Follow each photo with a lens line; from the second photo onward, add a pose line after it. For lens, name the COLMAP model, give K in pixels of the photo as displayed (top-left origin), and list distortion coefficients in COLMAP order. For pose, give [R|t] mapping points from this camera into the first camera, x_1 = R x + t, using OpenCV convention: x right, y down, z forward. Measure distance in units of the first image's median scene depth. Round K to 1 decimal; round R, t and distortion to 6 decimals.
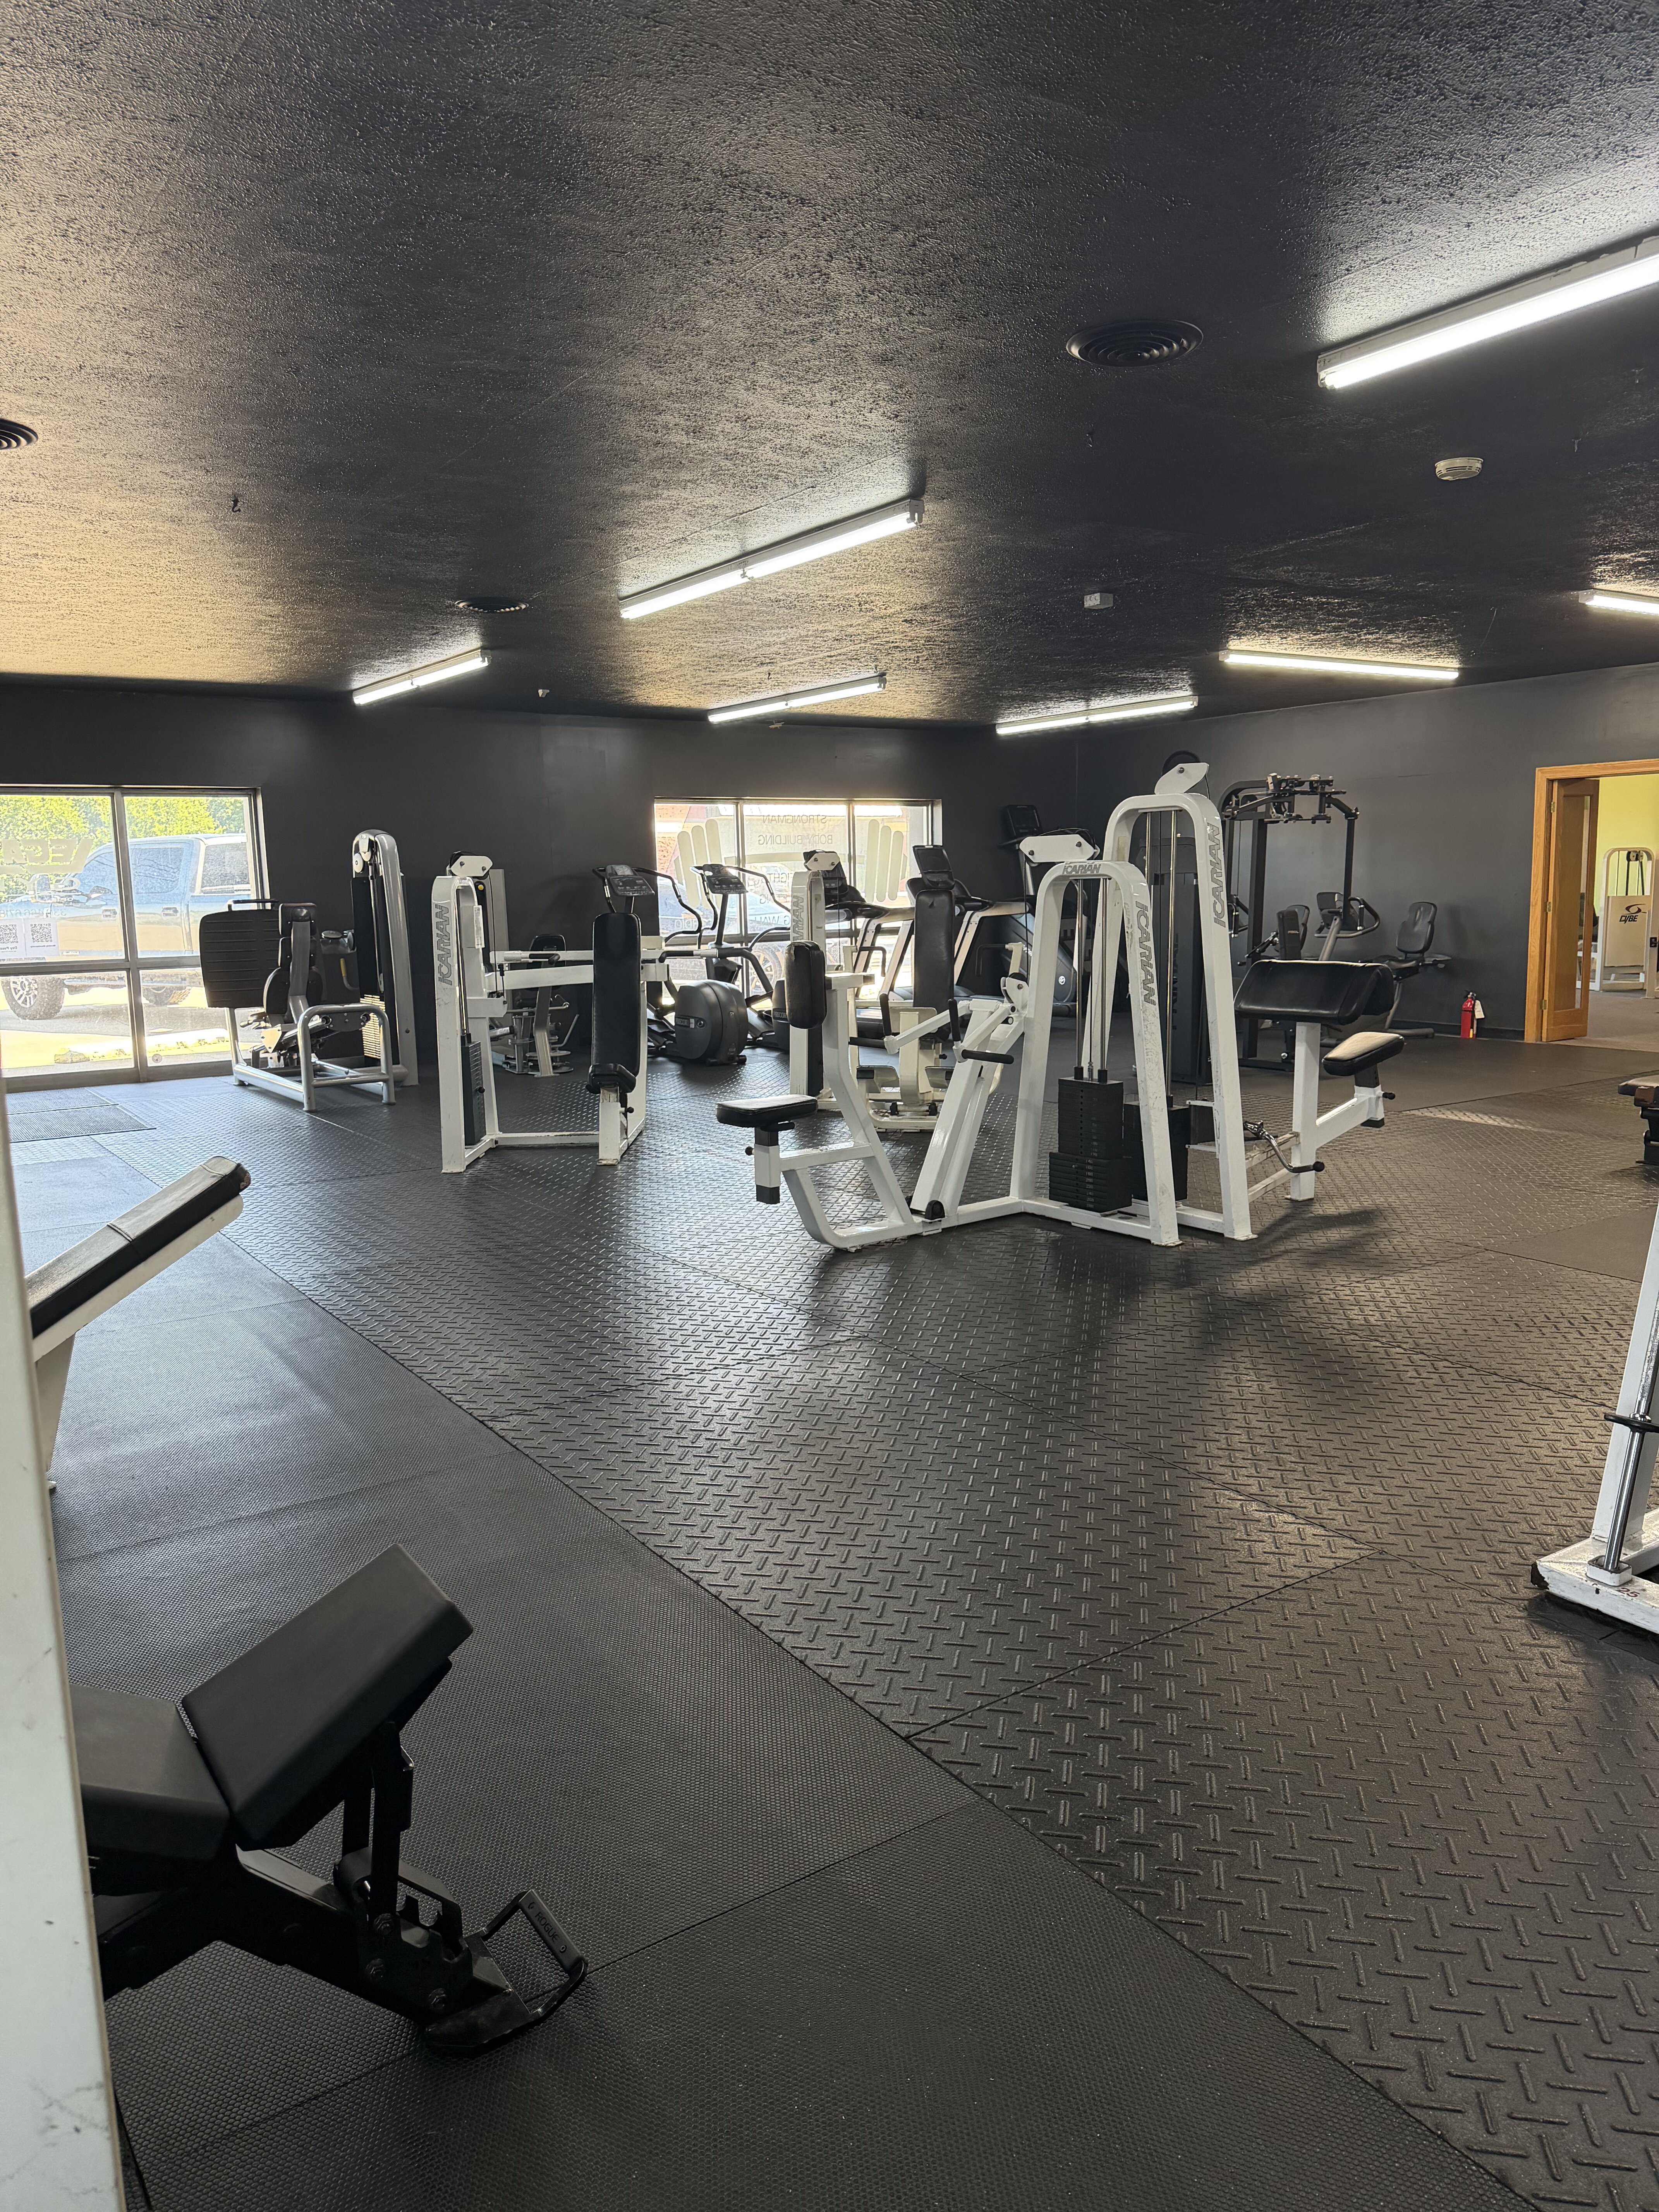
lens RADIAL K [[1547.2, 0, 829.5], [0, 1547.2, 1106.0], [0, 0, 1]] dist [0.172164, -0.319642]
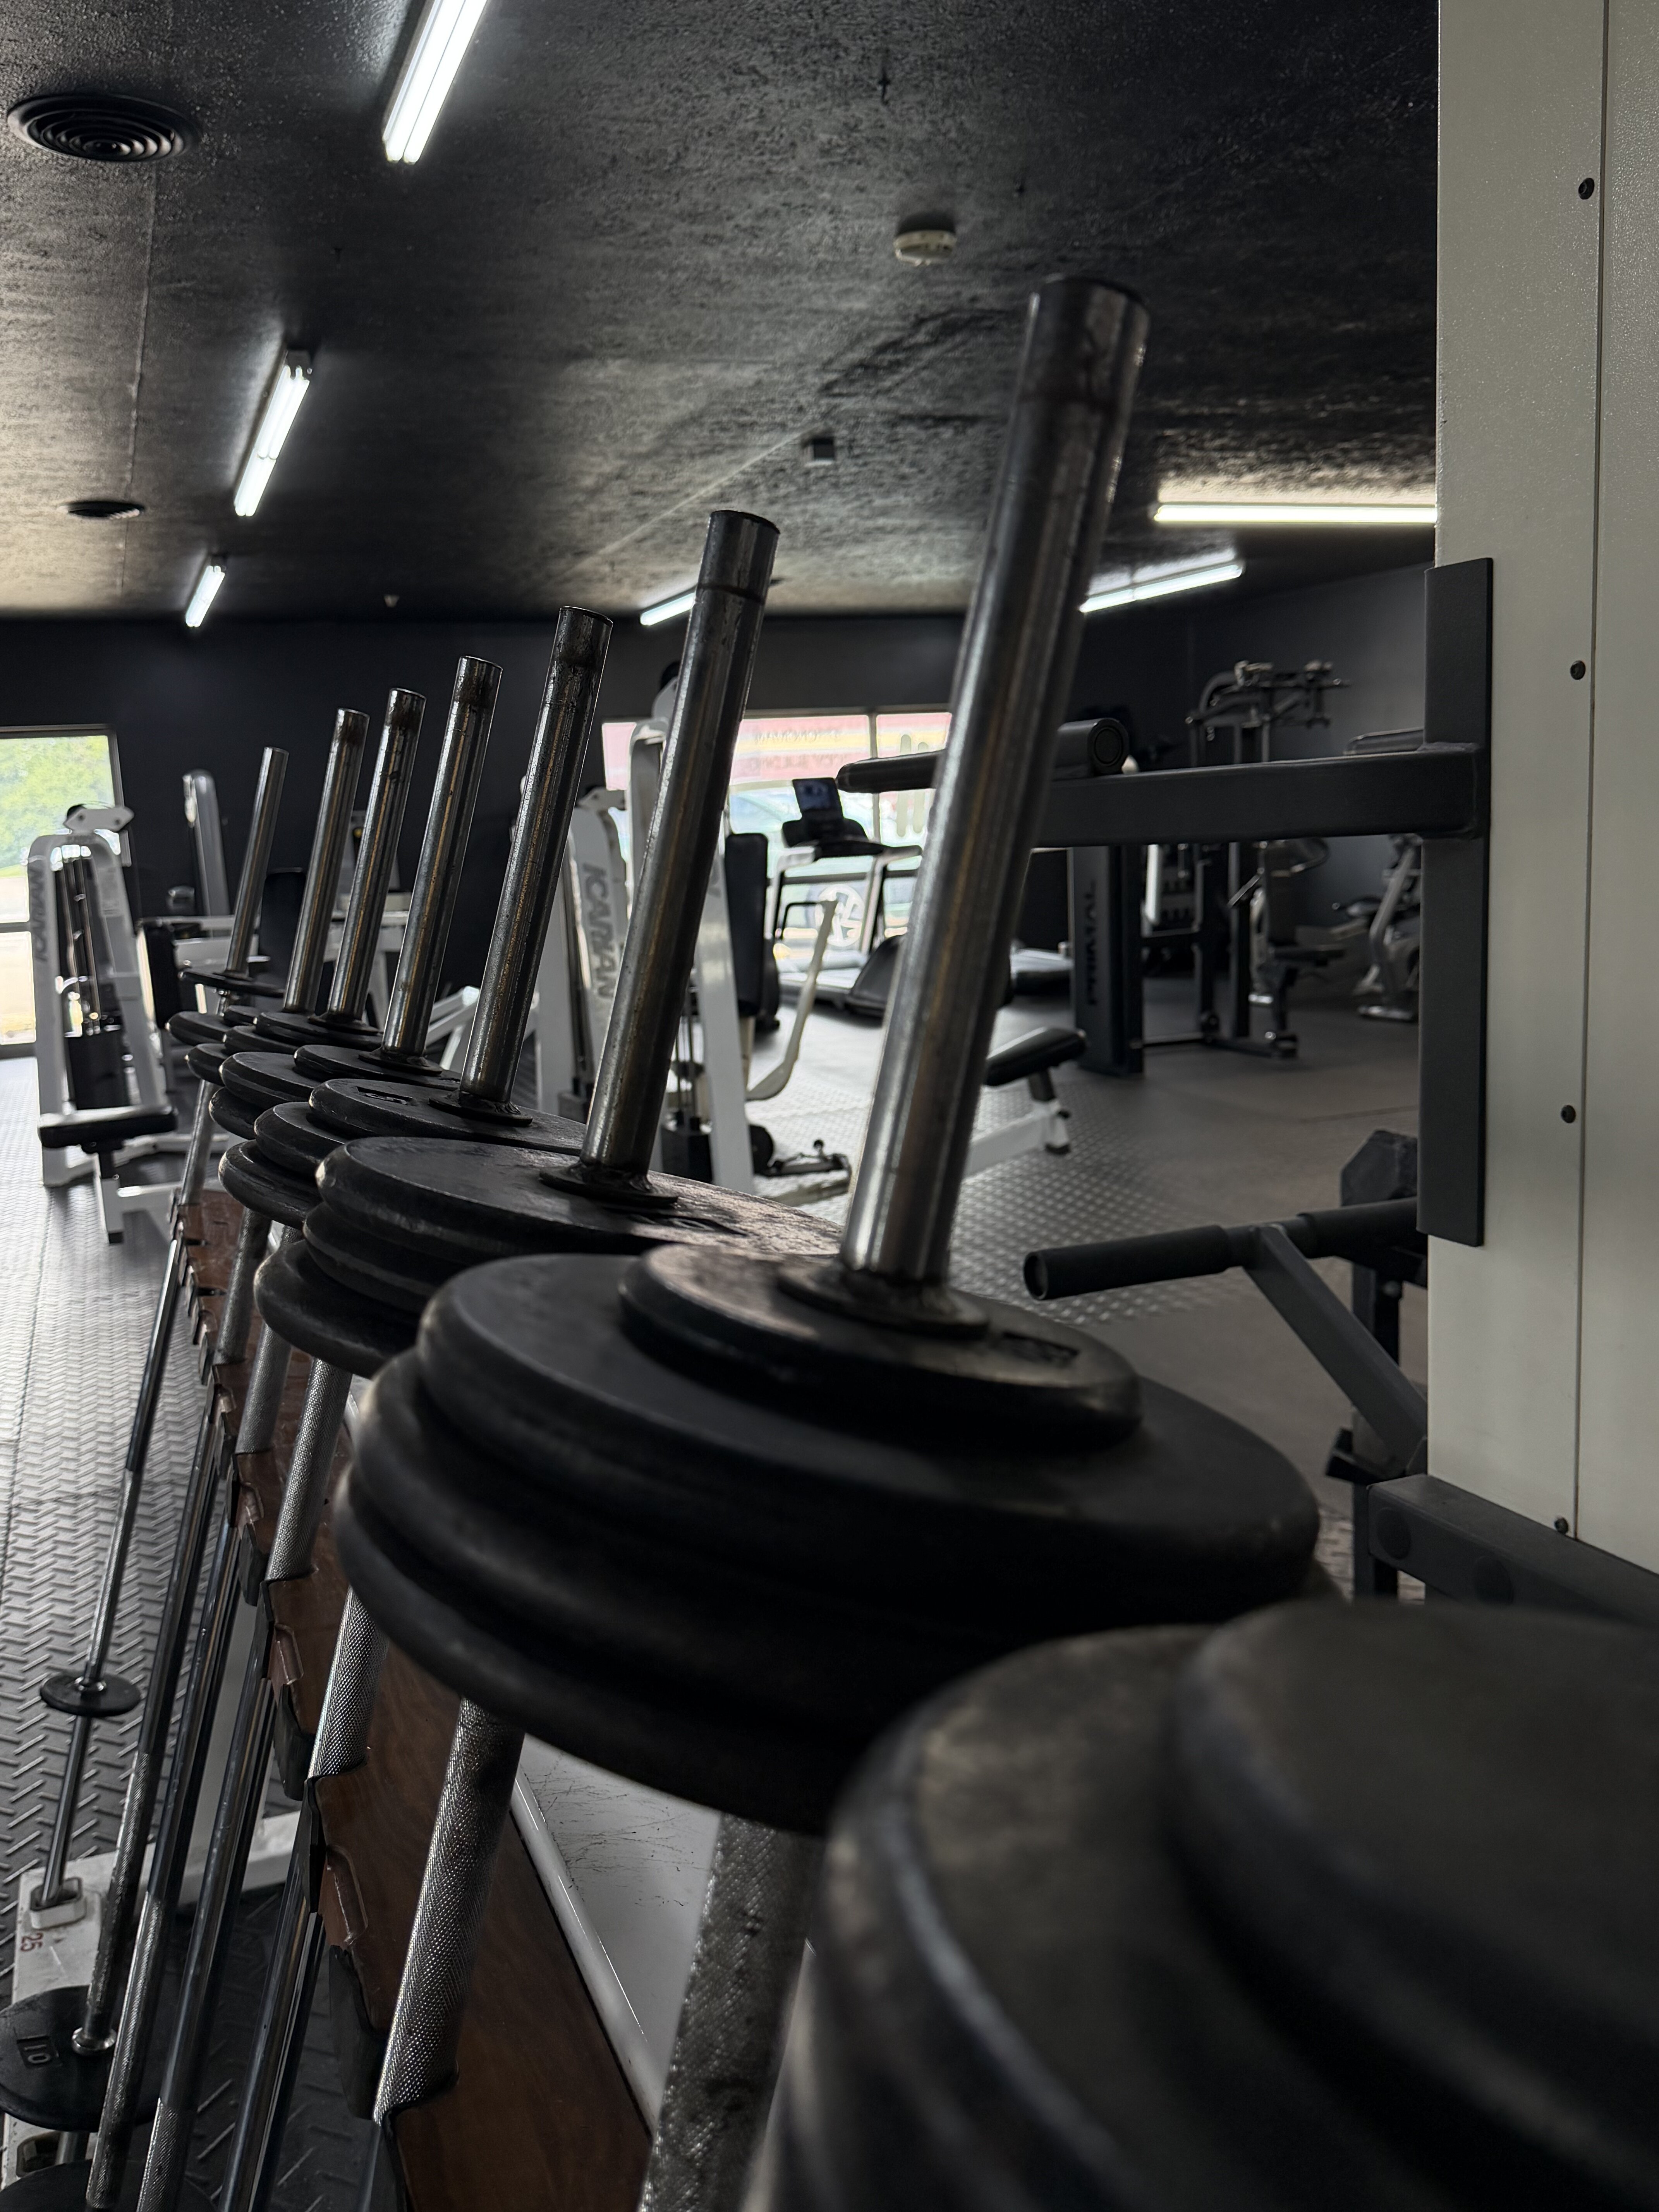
lens RADIAL K [[1869.9, 0, 829.5], [0, 1869.9, 1106.0], [0, 0, 1]] dist [0.085786, -0.001256]
pose [[0.972548, 0.011619, -0.232412, 0.265864], [-0.007030, 0.999764, 0.020565, -0.016161], [0.232596, -0.018367, 0.972400, 0.068117]]
